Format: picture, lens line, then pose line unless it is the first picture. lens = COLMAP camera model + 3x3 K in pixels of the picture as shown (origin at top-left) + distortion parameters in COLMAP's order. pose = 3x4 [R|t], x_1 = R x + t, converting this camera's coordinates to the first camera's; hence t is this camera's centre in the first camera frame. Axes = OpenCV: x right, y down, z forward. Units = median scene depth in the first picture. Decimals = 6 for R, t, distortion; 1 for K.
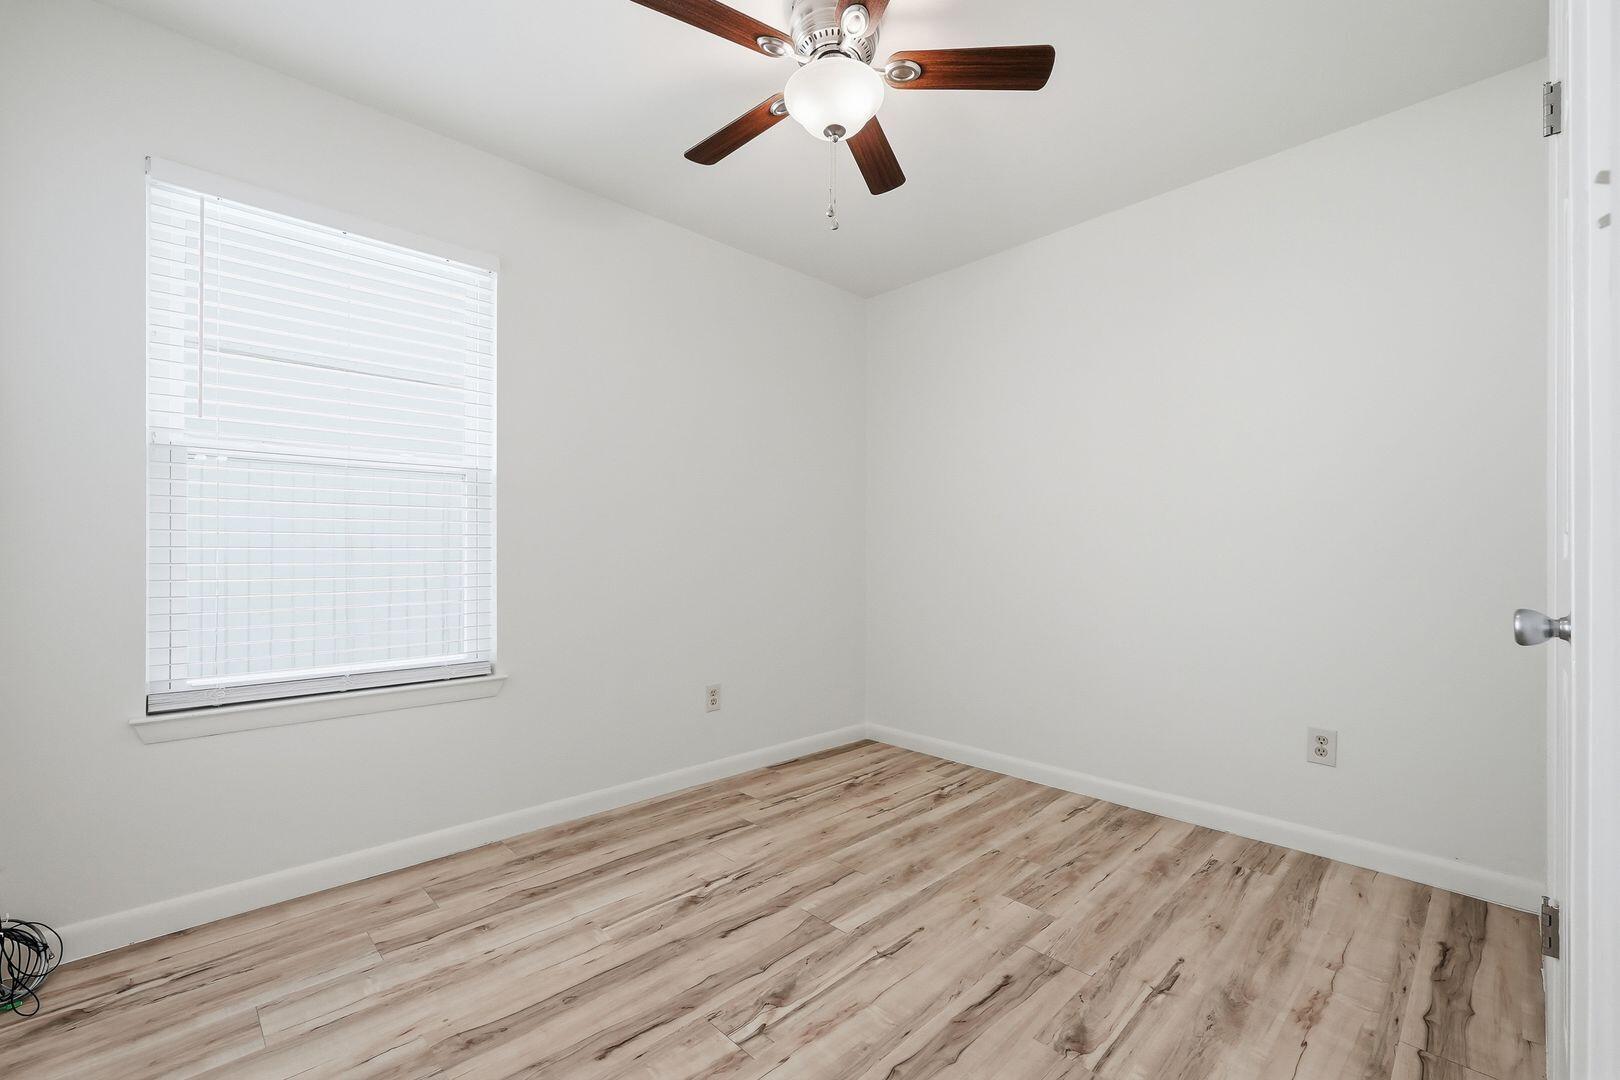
lens RADIAL K [[690.7, 0, 810.3], [0, 690.7, 556.7], [0, 0, 1]] dist [-0.002273, 0.001289]
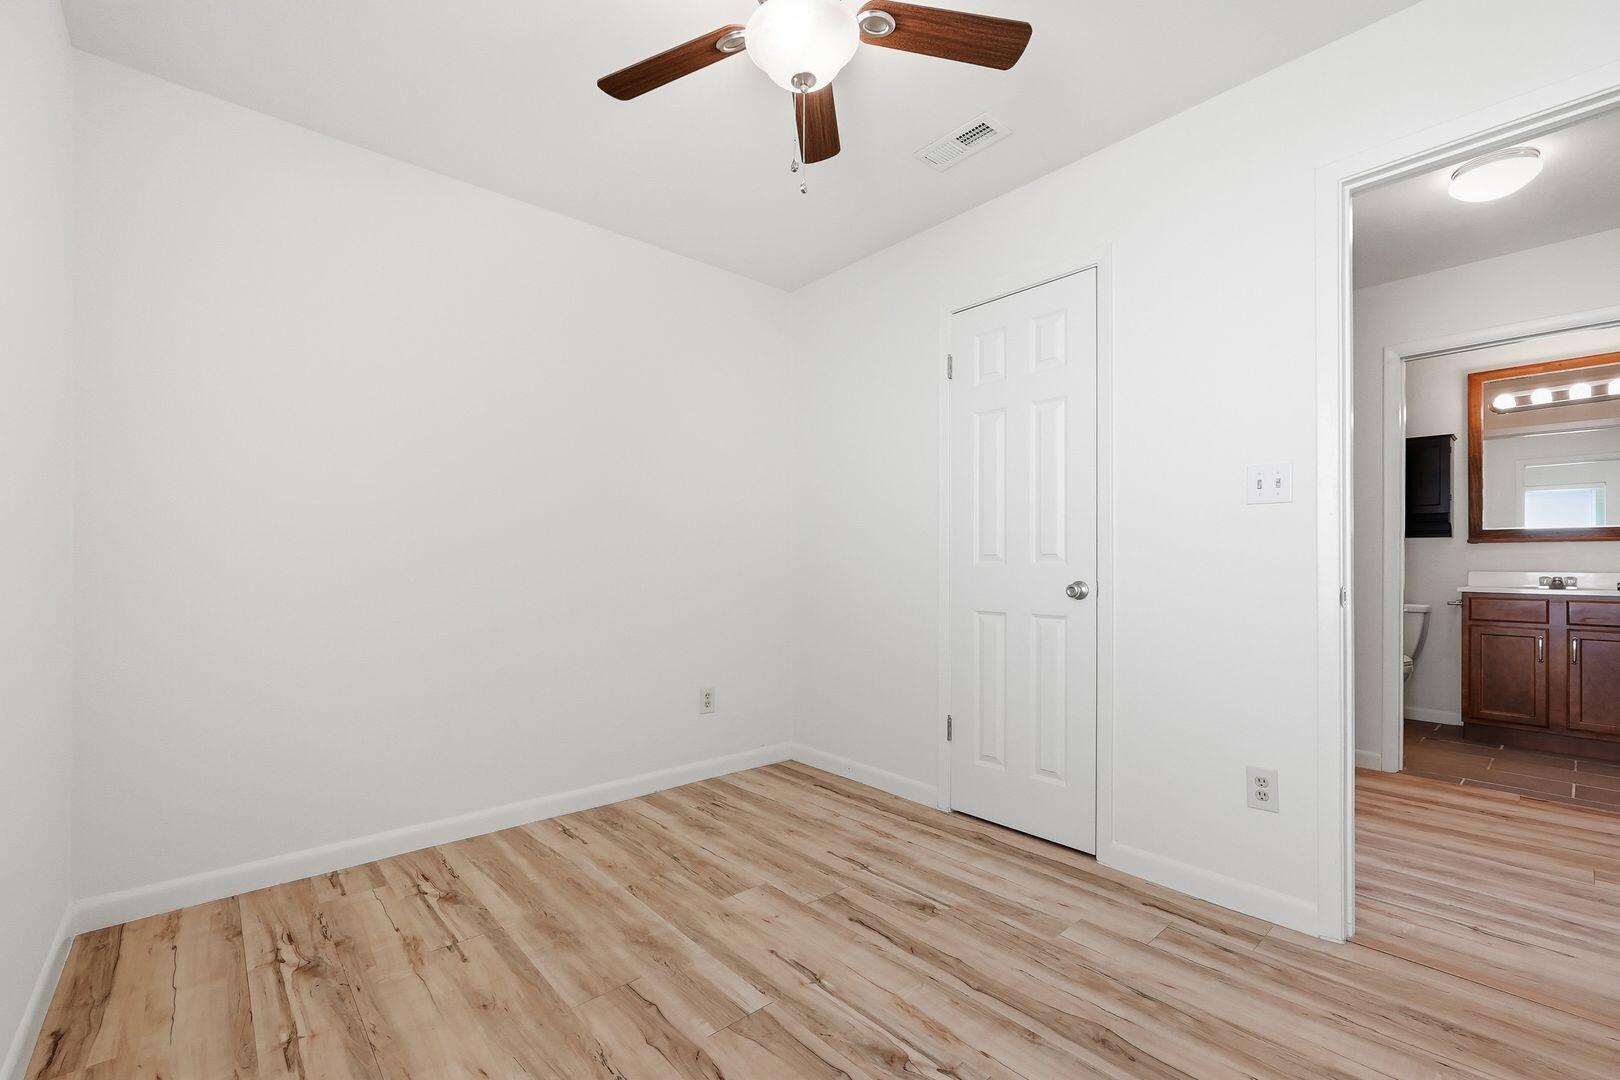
lens RADIAL K [[690.7, 0, 810.3], [0, 690.7, 556.7], [0, 0, 1]] dist [-0.002273, 0.001289]
pose [[0.040764, 0.005061, 0.999156, -0.666877], [0.007131, 0.999960, -0.005356, -0.007278], [-0.999143, 0.007343, 0.040727, 0.747367]]
